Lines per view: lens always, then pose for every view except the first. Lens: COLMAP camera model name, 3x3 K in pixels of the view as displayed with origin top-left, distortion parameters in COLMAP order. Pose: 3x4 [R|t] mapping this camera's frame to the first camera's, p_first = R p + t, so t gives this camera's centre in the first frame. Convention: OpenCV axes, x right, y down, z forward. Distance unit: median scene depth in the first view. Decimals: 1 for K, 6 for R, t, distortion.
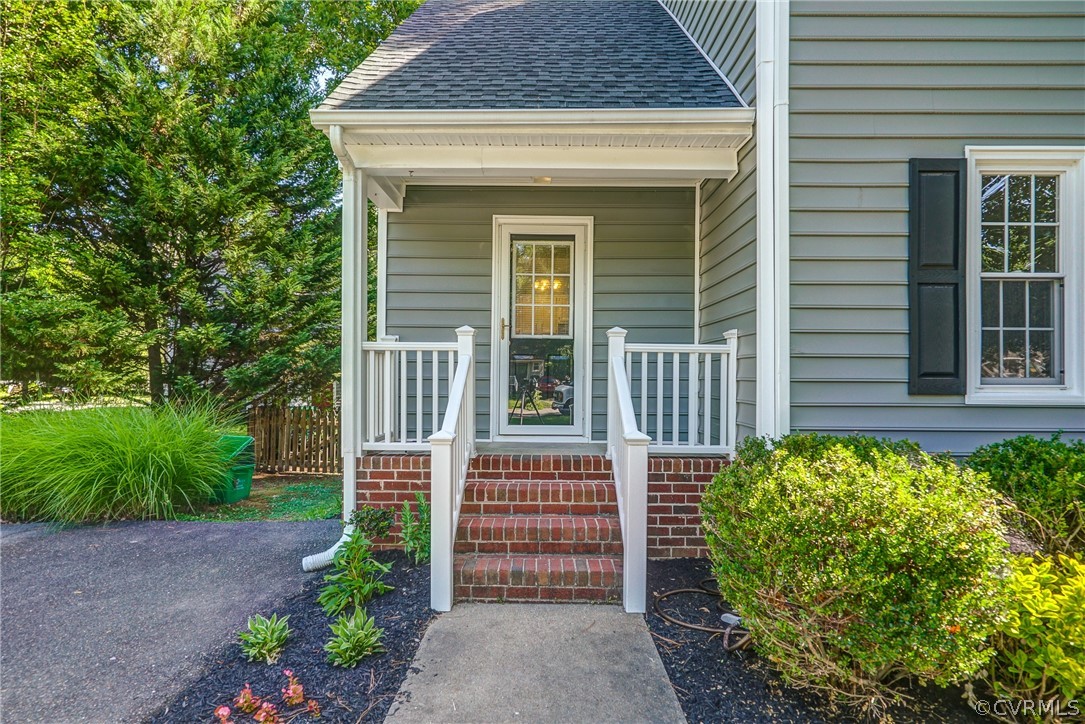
lens RADIAL K [[524.8, 0, 550.3], [0, 524.8, 369.8], [0, 0, 1]] dist [0.005030, -0.000207]
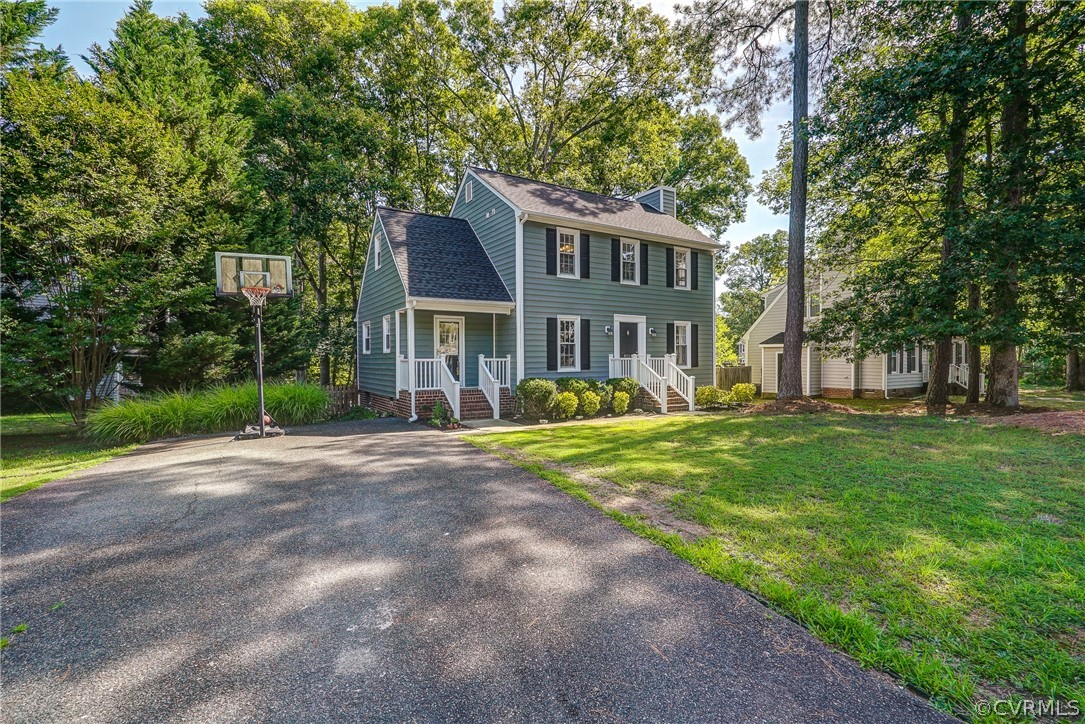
lens RADIAL K [[499.0, 0, 541.2], [0, 499.0, 366.5], [0, 0, 1]] dist [-0.001259, 0.001194]
pose [[0.846230, -0.020988, 0.532404, -1.514200], [0.005183, 0.999501, 0.031164, -0.111498], [-0.532792, -0.023612, 0.845917, -2.395260]]
